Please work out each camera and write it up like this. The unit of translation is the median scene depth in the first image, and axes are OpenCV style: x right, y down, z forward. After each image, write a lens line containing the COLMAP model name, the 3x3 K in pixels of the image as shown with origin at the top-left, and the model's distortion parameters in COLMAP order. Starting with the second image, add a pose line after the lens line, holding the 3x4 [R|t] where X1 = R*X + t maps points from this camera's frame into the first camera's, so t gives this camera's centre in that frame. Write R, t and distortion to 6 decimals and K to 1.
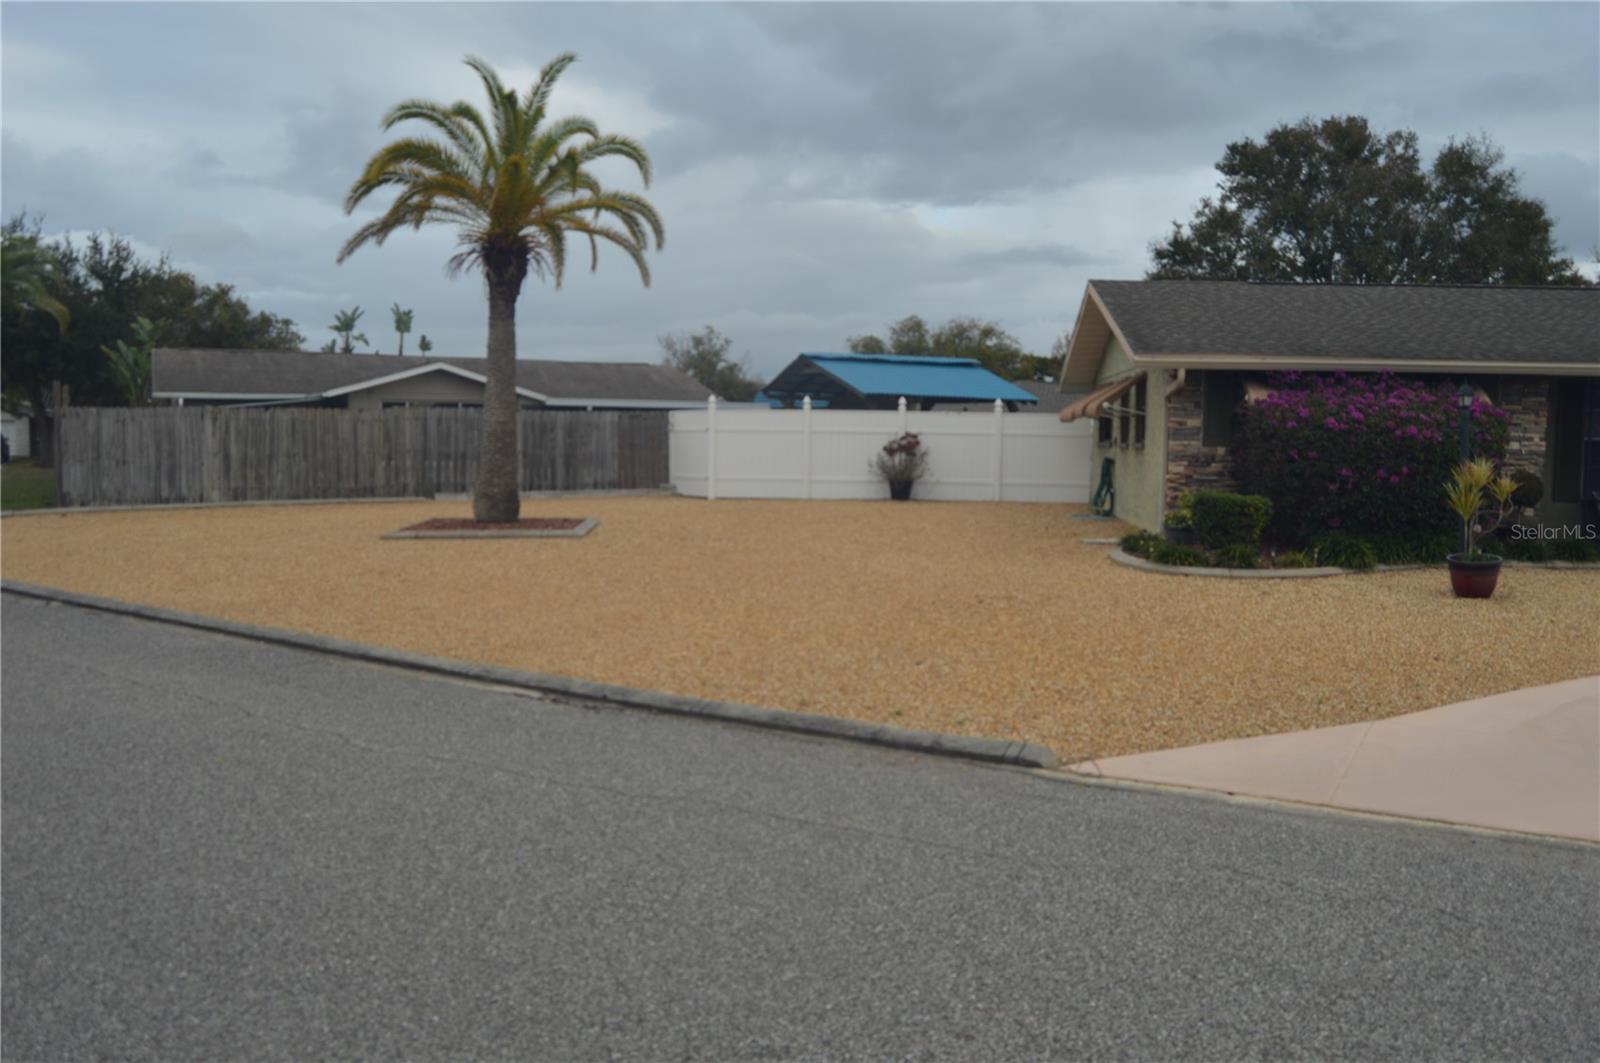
lens RADIAL K [[1264.4, 0, 810.1], [0, 1264.4, 537.5], [0, 0, 1]] dist [-0.096406, 0.038373]
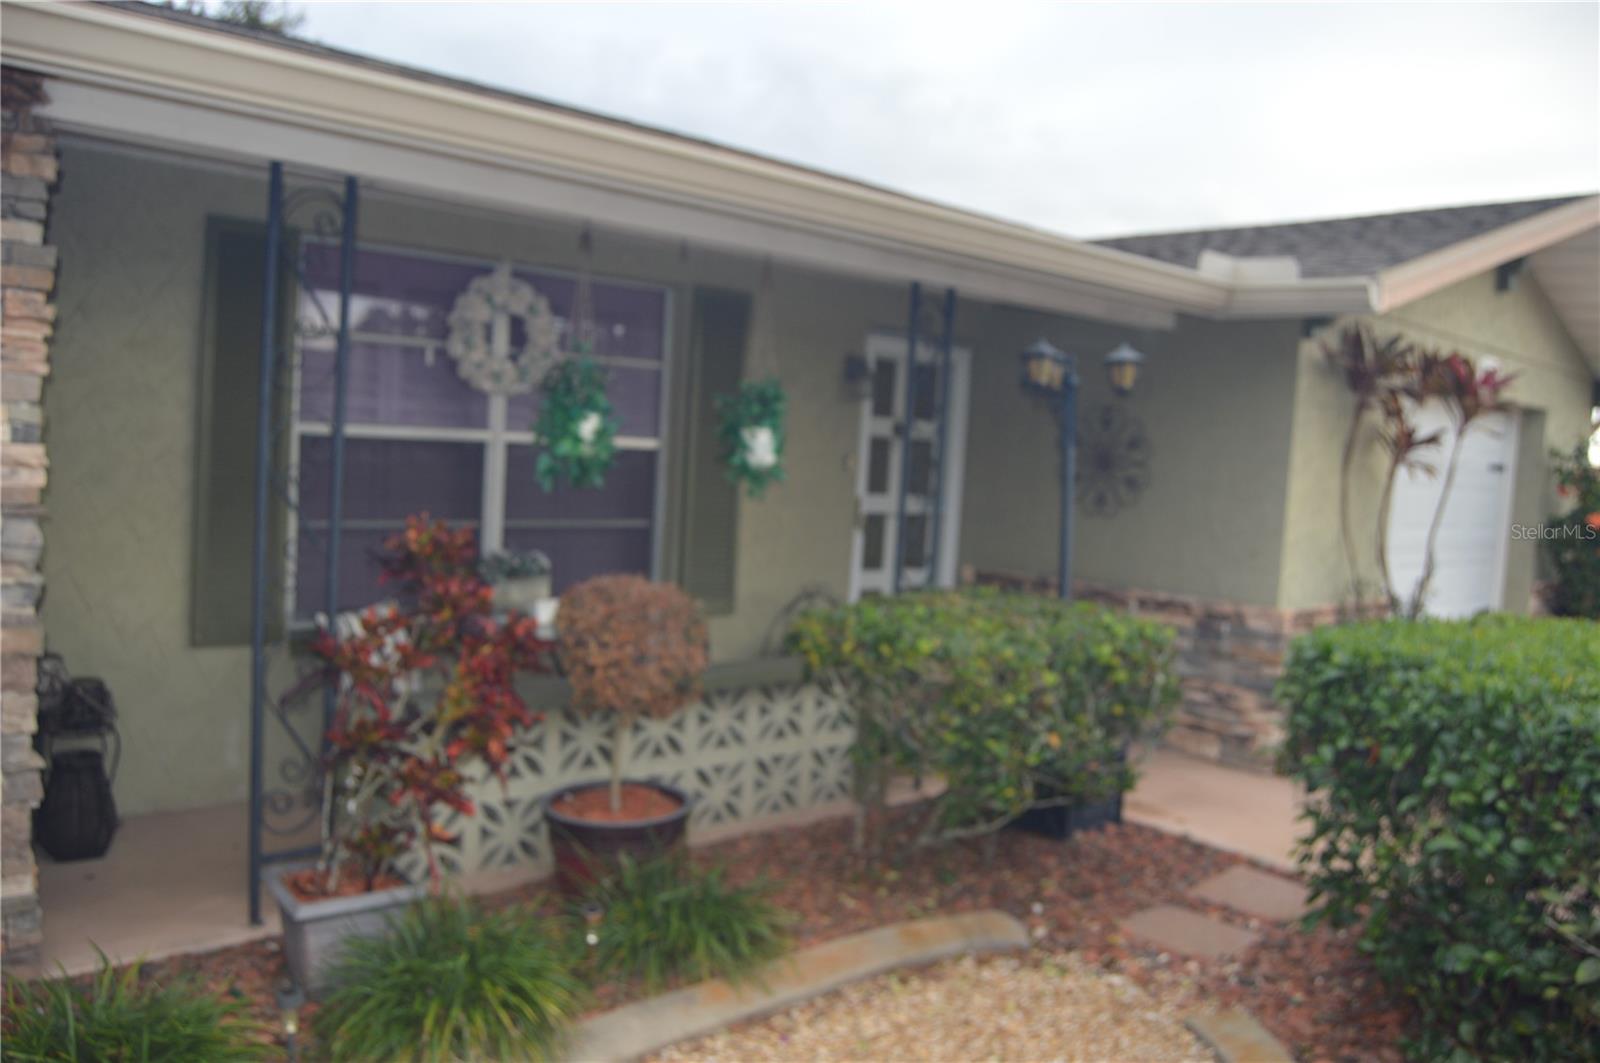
lens RADIAL K [[1264.4, 0, 808.0], [0, 1264.4, 533.8], [0, 0, 1]] dist [-0.096406, 0.038373]
pose [[0.656801, -0.028476, 0.753526, 0.530509], [0.013969, 0.999575, 0.025598, -0.066787], [-0.753935, -0.006287, 0.656919, 0.771298]]
